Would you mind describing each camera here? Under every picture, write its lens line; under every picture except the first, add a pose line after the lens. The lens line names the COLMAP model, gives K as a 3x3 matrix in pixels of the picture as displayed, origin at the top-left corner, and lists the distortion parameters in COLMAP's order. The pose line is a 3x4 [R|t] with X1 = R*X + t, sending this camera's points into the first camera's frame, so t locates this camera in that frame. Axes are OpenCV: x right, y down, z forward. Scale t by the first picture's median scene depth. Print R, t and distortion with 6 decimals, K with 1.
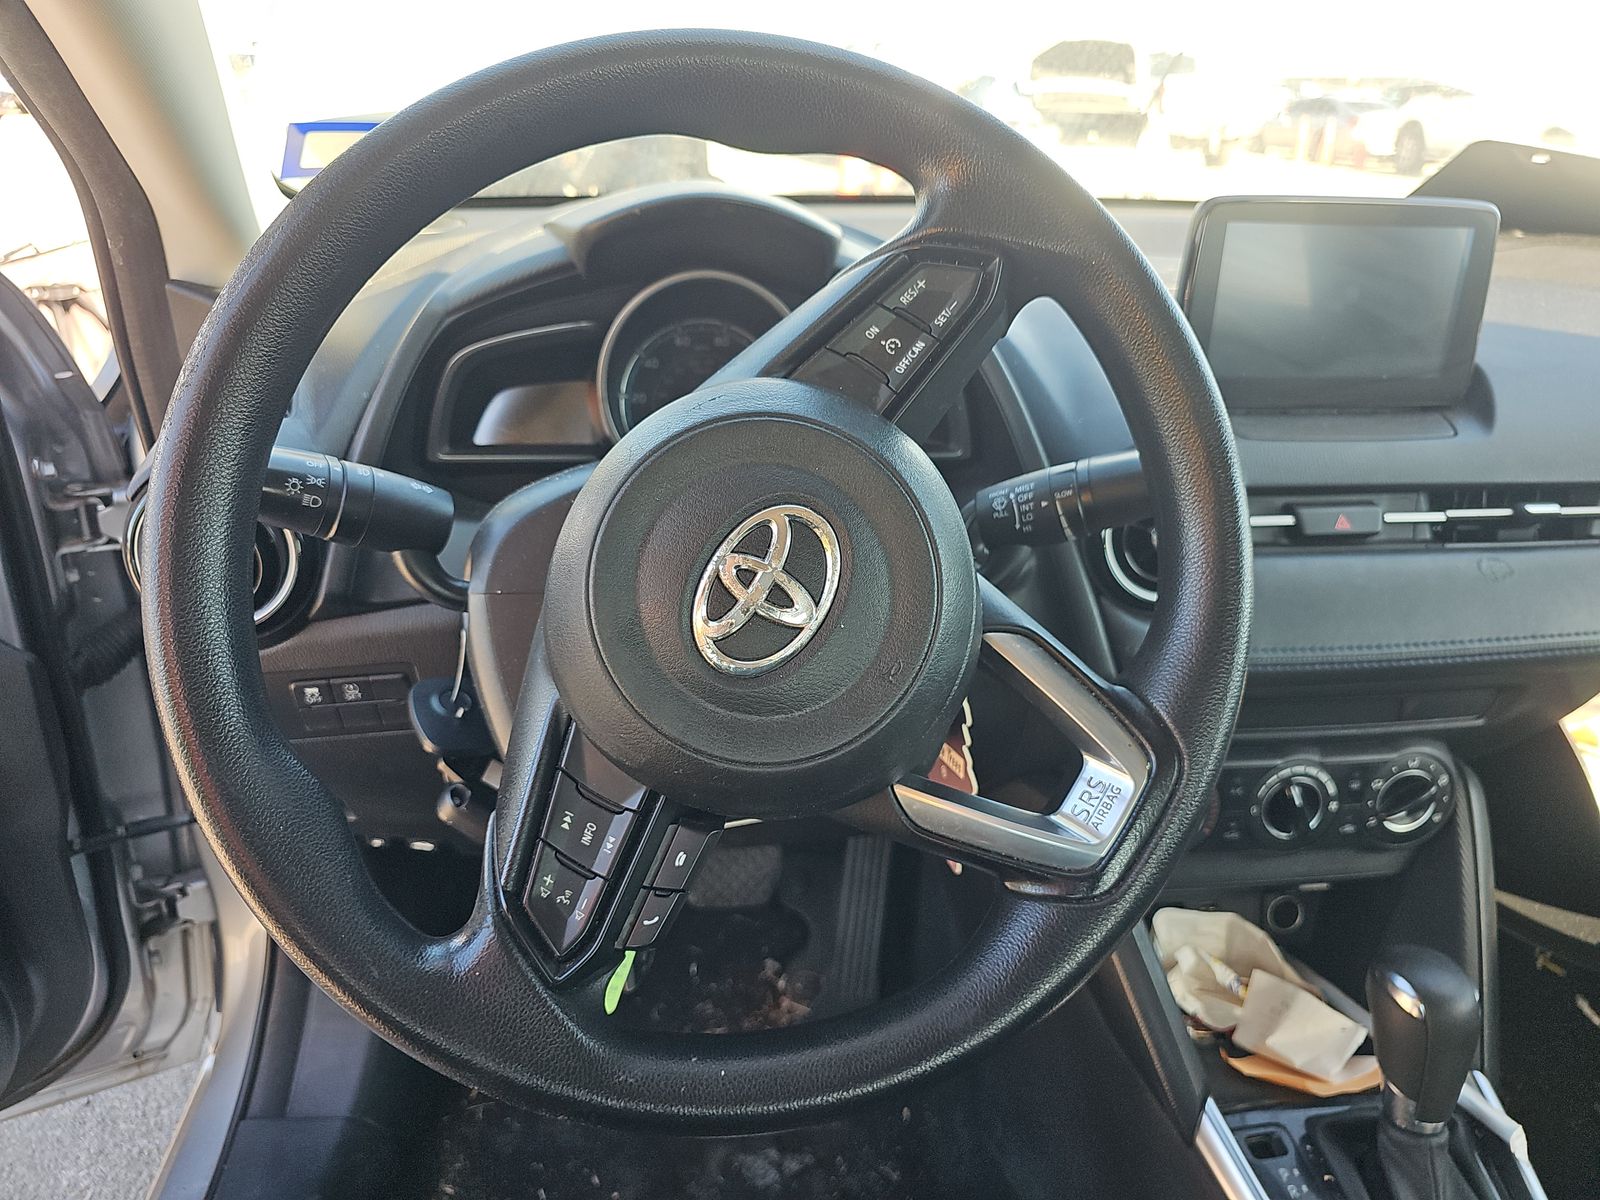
lens RADIAL K [[1144.3, 0, 800.0], [0, 1144.3, 600.0], [0, 0, 1]] dist [-0.009017, -0.009070]
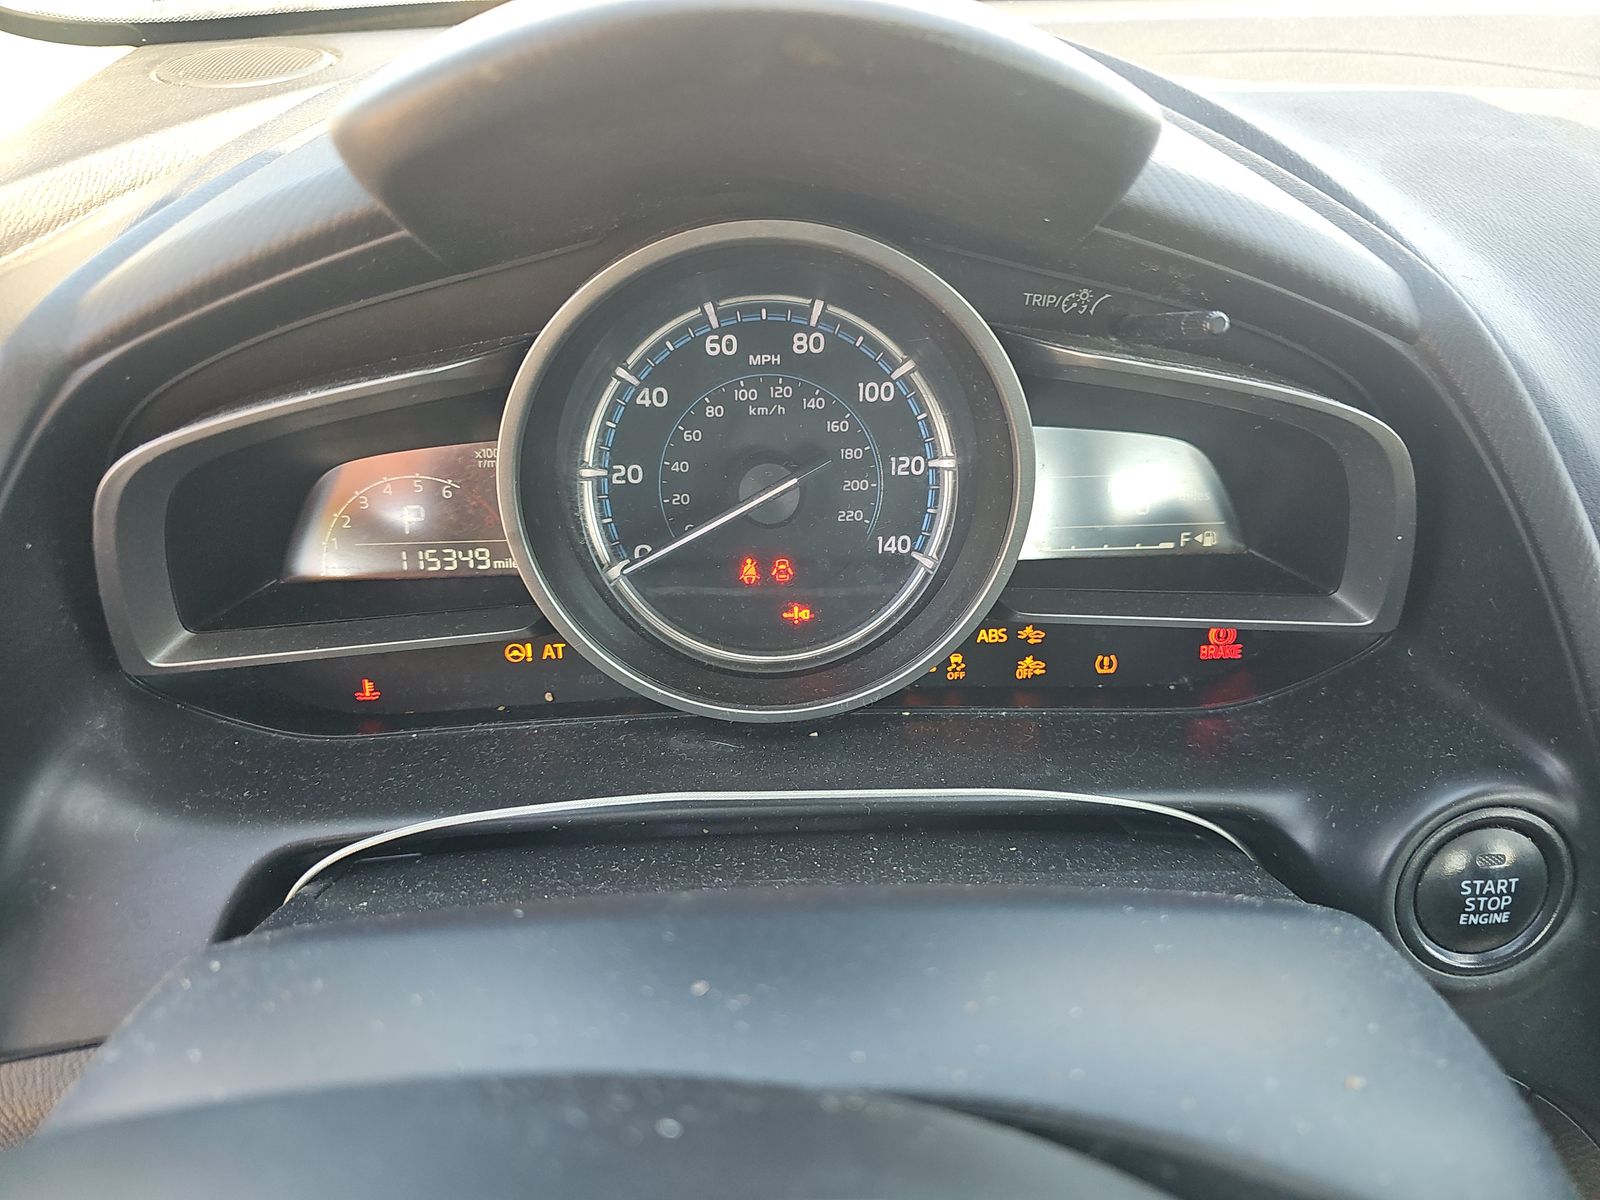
lens RADIAL K [[1136.7, 0, 808.1], [0, 1136.7, 592.2], [0, 0, 1]] dist [0.053594, -0.075590]
pose [[0.997308, 0.004475, -0.073189, -0.036629], [0.006564, 0.988680, 0.149896, -0.203066], [0.073032, -0.149973, 0.985989, 0.562065]]
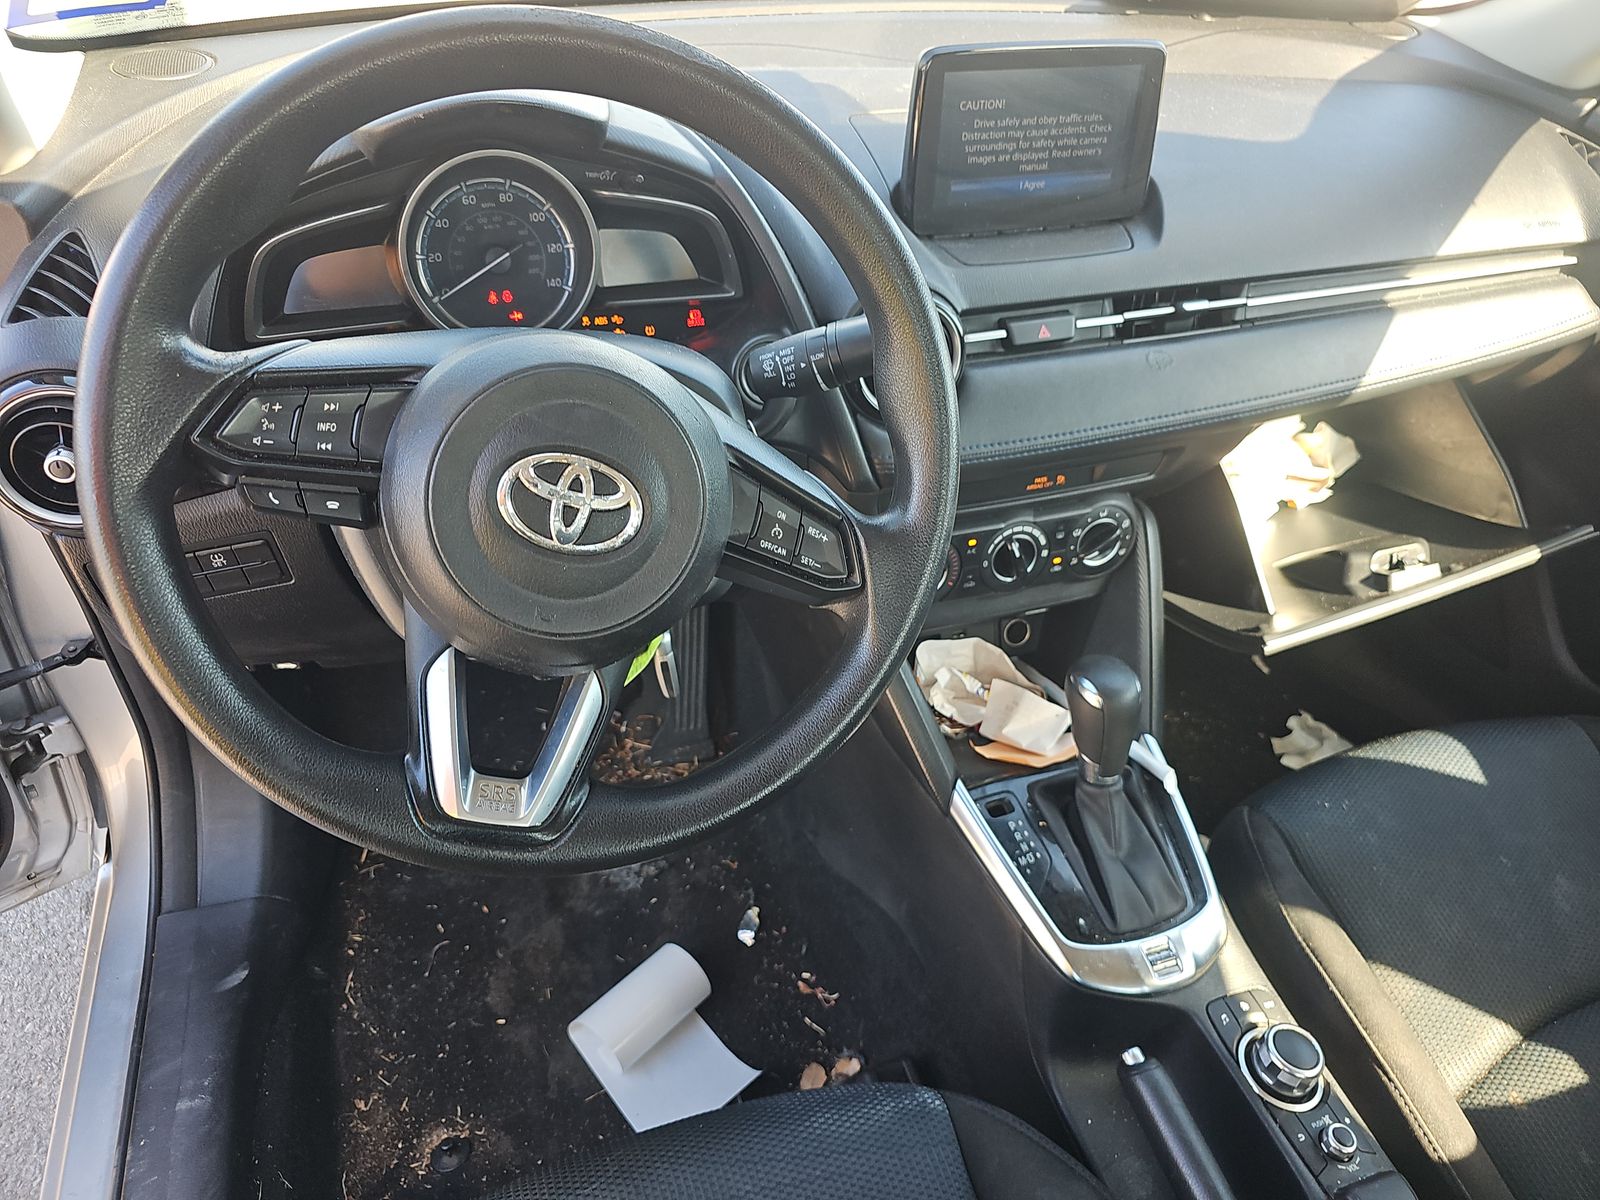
lens RADIAL K [[1136.7, 0, 808.1], [0, 1136.7, 592.2], [0, 0, 1]] dist [0.053594, -0.075590]
pose [[0.978609, -0.117844, 0.168632, -0.015584], [0.074427, 0.966960, 0.243820, -0.110902], [-0.191793, -0.226053, 0.955047, -0.187341]]
